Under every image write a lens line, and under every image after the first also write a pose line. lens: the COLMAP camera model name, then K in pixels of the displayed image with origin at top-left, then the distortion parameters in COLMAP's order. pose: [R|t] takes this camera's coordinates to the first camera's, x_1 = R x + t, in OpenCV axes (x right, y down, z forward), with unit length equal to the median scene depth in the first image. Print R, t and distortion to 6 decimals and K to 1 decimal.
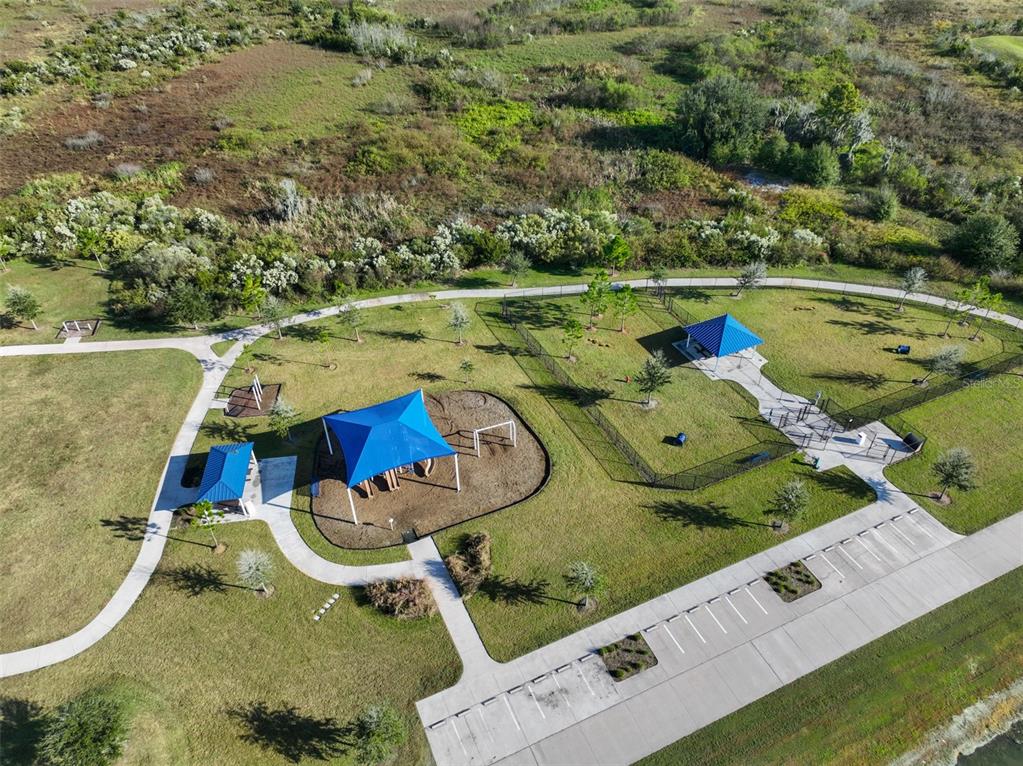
lens RADIAL K [[719.3, 0, 511.5], [0, 719.3, 383.0], [0, 0, 1]] dist [0.001079, 0.017839]
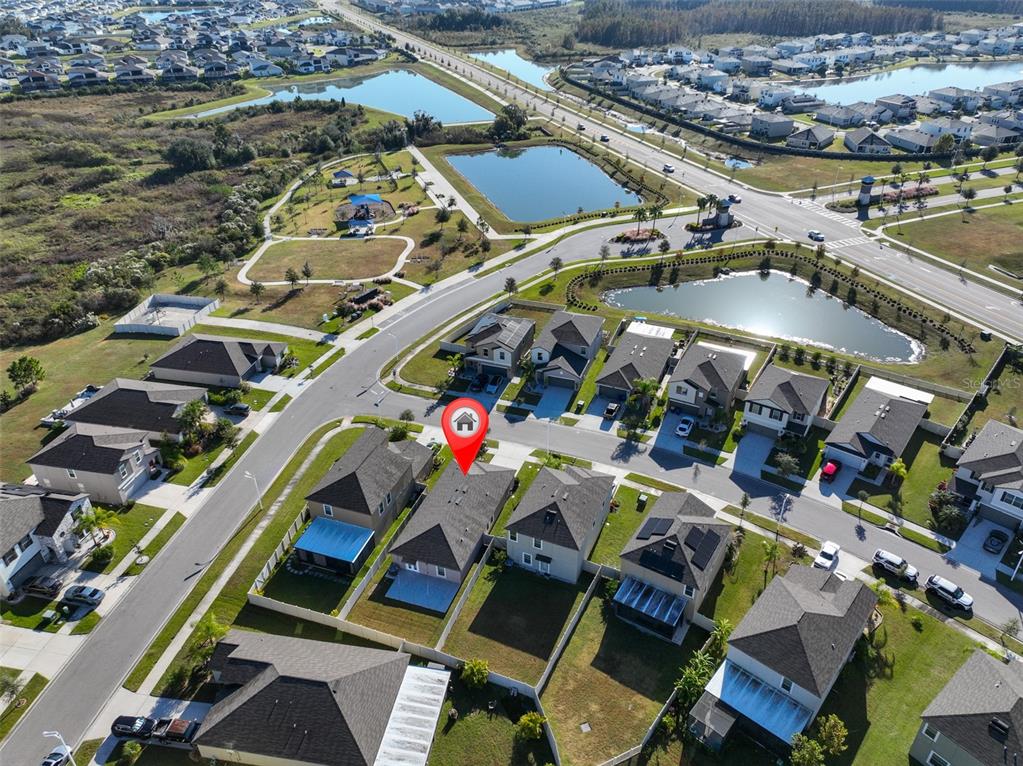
lens RADIAL K [[719.3, 0, 511.5], [0, 719.3, 383.0], [0, 0, 1]] dist [0.001079, 0.017839]
pose [[0.091852, -0.504748, 0.858366, -2.350396], [0.632297, 0.695491, 0.341311, -0.034838], [-0.769262, 0.511392, 0.383032, -0.269235]]
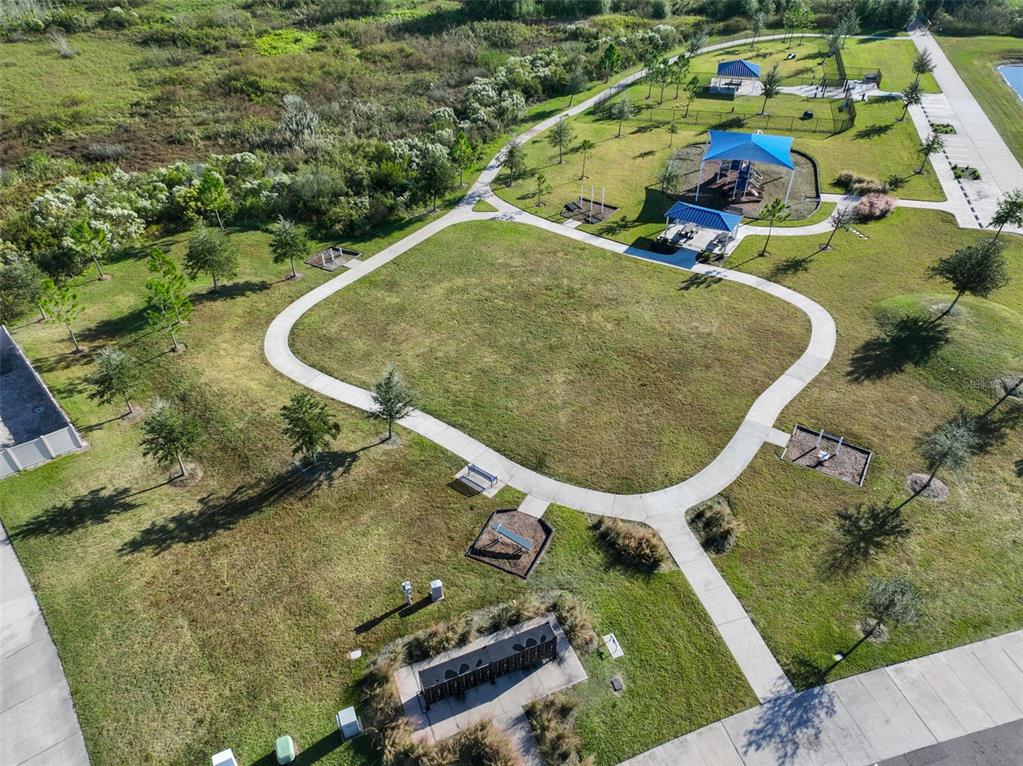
lens RADIAL K [[719.3, 0, 511.5], [0, 719.3, 383.0], [0, 0, 1]] dist [0.001079, 0.017839]
pose [[0.635129, -0.474899, 0.609166, -0.945961], [0.482882, 0.859667, 0.166724, 0.008801], [-0.602857, 0.188264, 0.775319, 0.234607]]
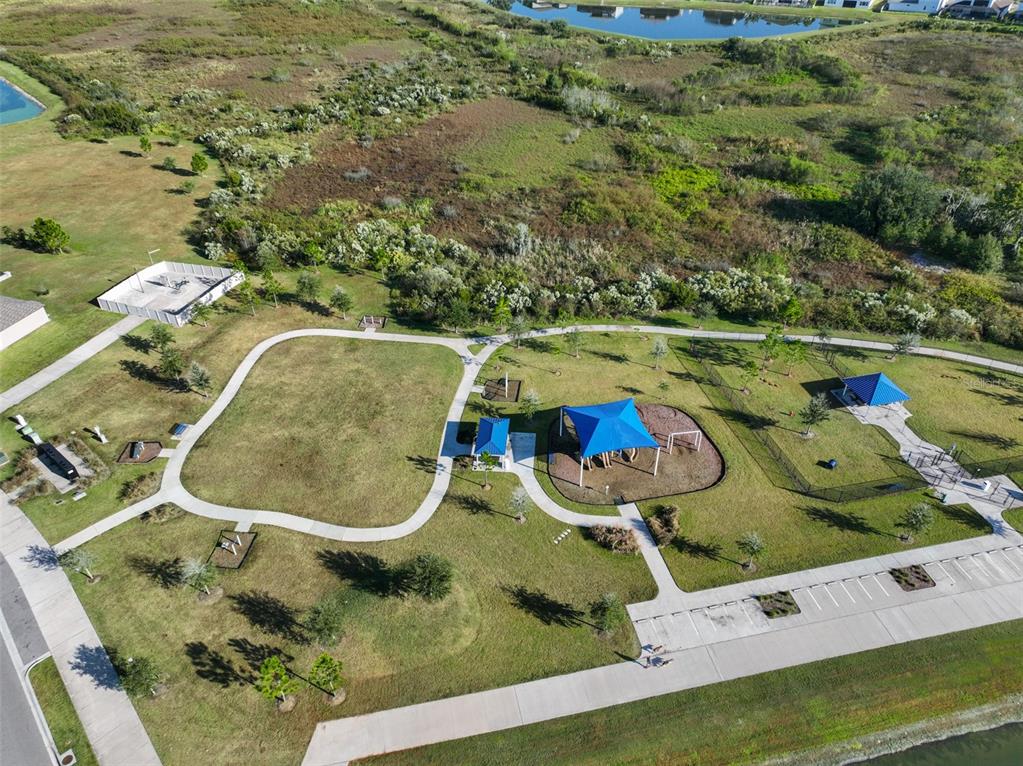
lens RADIAL K [[719.3, 0, 511.5], [0, 719.3, 383.0], [0, 0, 1]] dist [0.001079, 0.017839]
pose [[0.977063, 0.131630, -0.167397, -0.091835], [-0.137898, 0.990096, -0.026335, 0.034781], [0.162273, 0.048815, 0.985538, -0.264144]]
